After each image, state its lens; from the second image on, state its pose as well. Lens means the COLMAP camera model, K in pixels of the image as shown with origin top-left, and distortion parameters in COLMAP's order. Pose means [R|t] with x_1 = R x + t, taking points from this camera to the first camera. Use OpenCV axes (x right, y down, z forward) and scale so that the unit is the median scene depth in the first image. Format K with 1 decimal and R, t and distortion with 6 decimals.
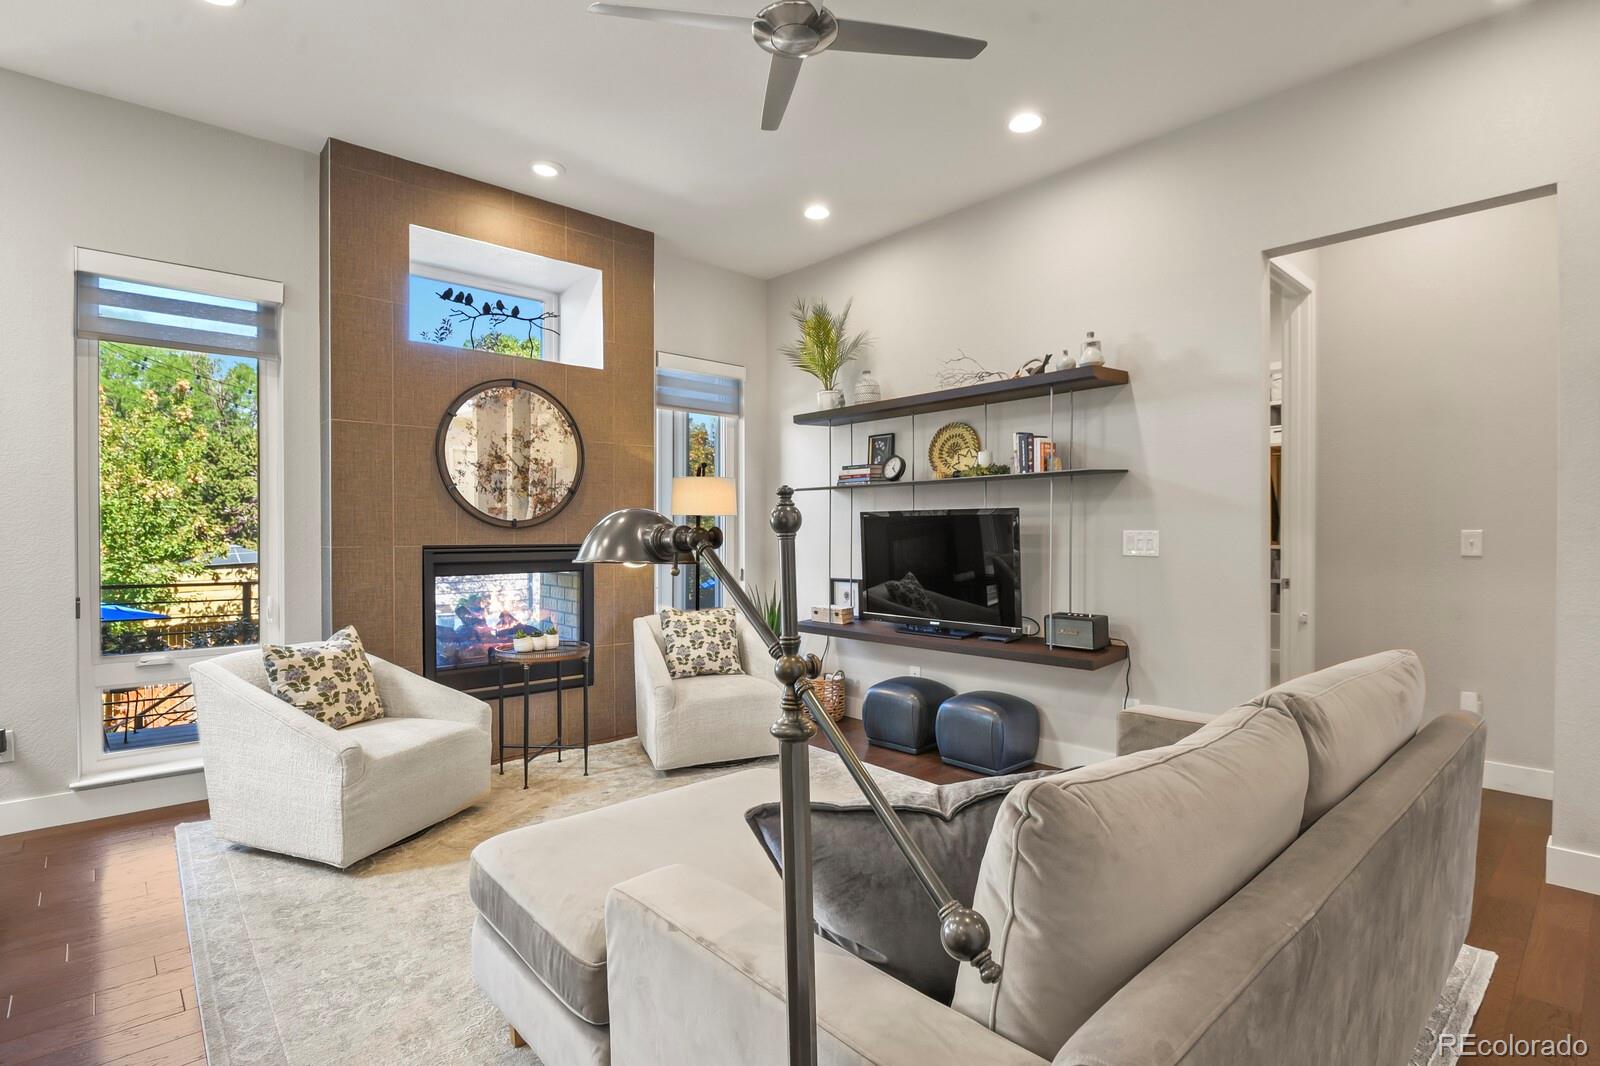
lens RADIAL K [[774.8, 0, 802.9], [0, 774.8, 538.0], [0, 0, 1]] dist [-0.005261, -0.006273]
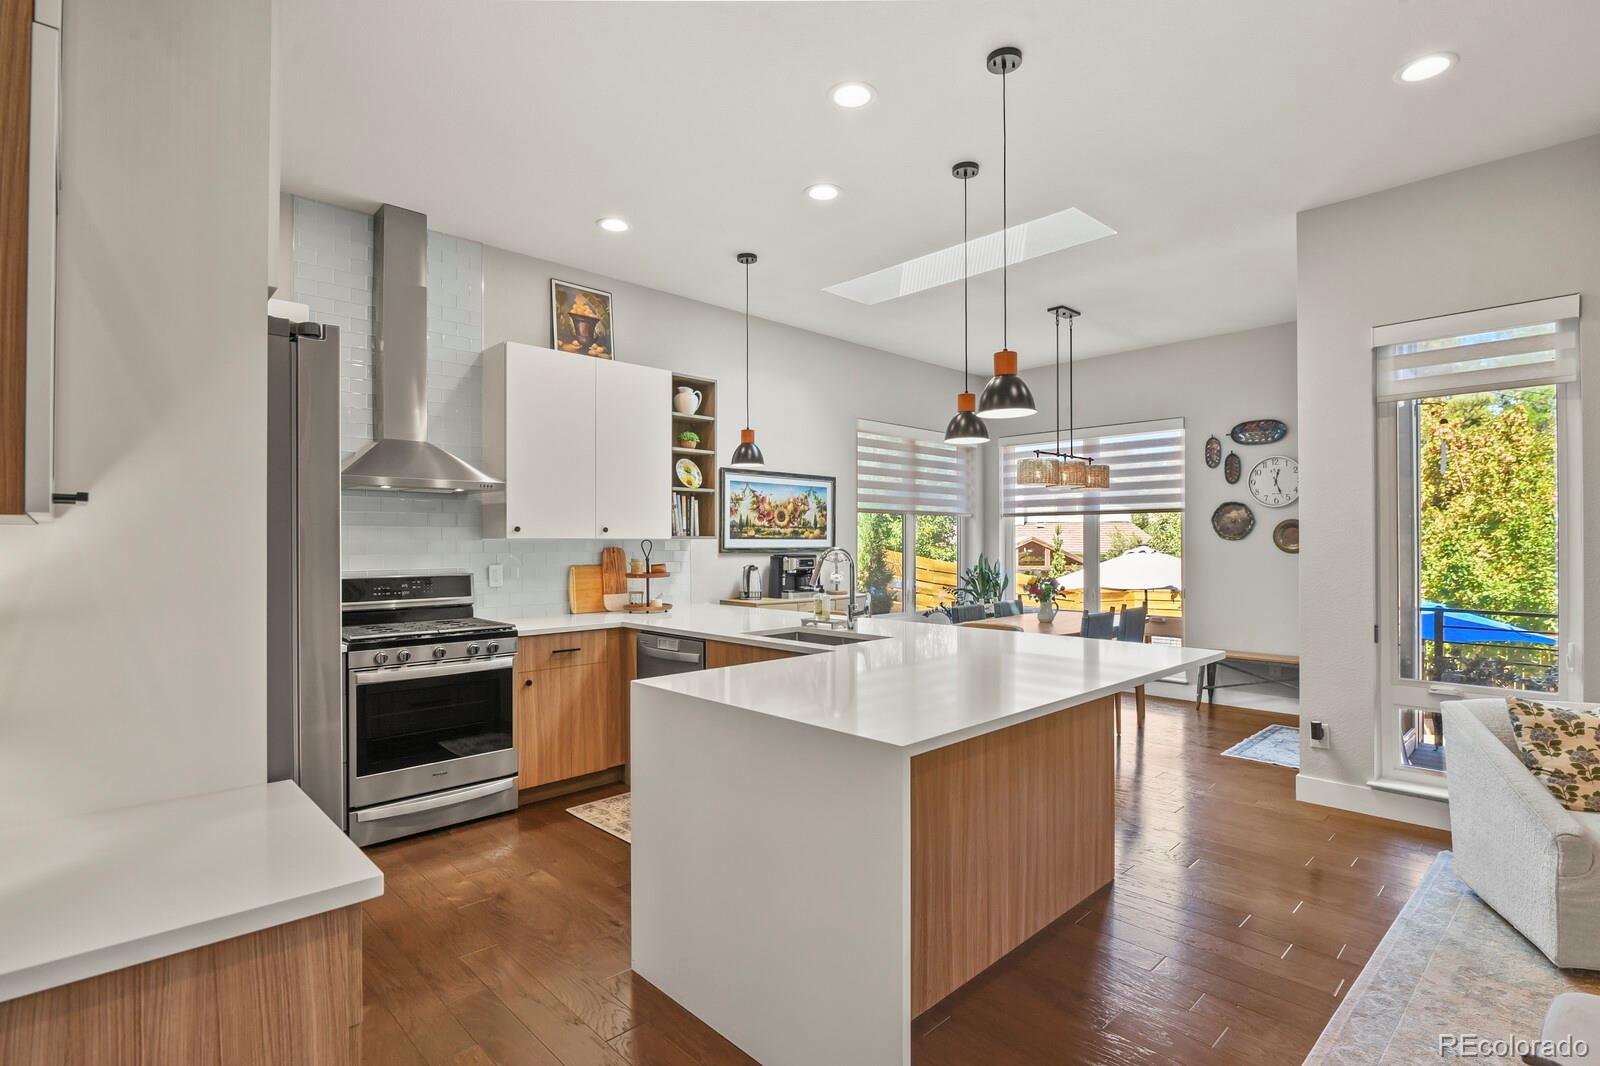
lens RADIAL K [[774.8, 0, 805.2], [0, 774.8, 542.2], [0, 0, 1]] dist [-0.005261, -0.006273]
pose [[0.023924, -0.000498, -0.999714, 0.175155], [-0.001694, 0.999998, -0.000539, -0.038246], [0.999712, 0.001706, 0.023923, 0.079176]]
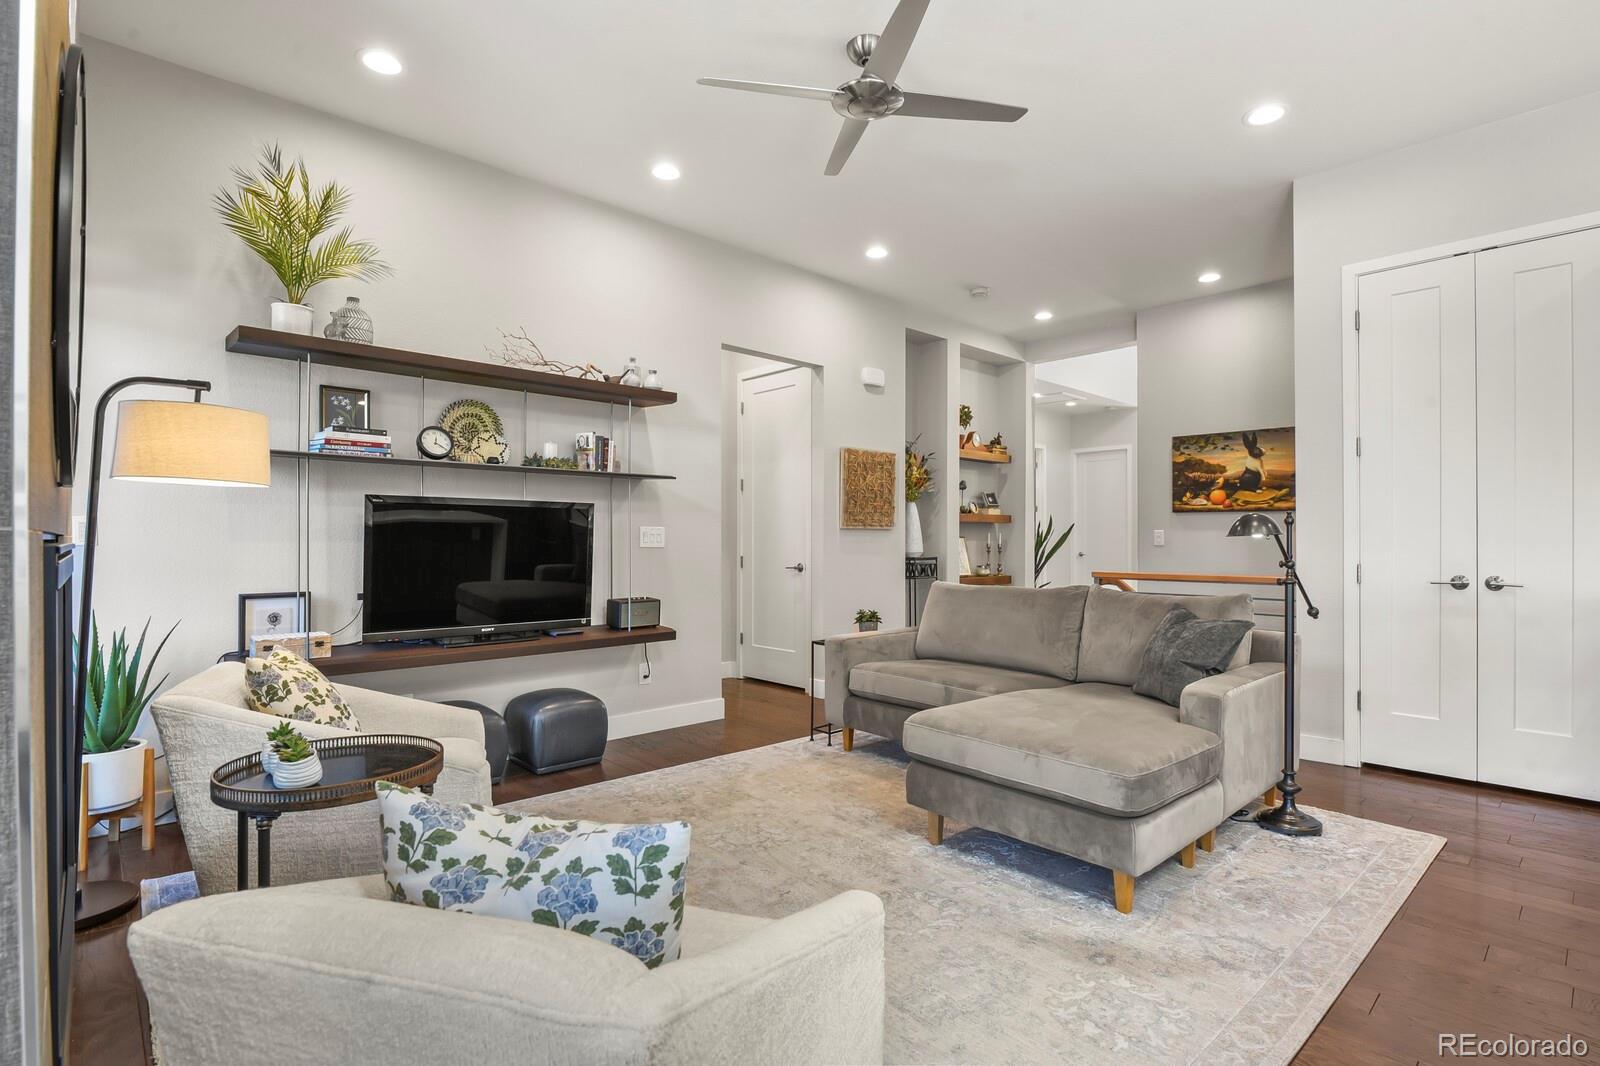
lens RADIAL K [[774.8, 0, 804.0], [0, 774.8, 539.1], [0, 0, 1]] dist [-0.005261, -0.006273]
pose [[-0.006161, 0.003324, 0.999975, -0.772605], [0.004464, 0.999985, -0.003297, 0.014234], [-0.999971, 0.004444, -0.006176, 0.716841]]
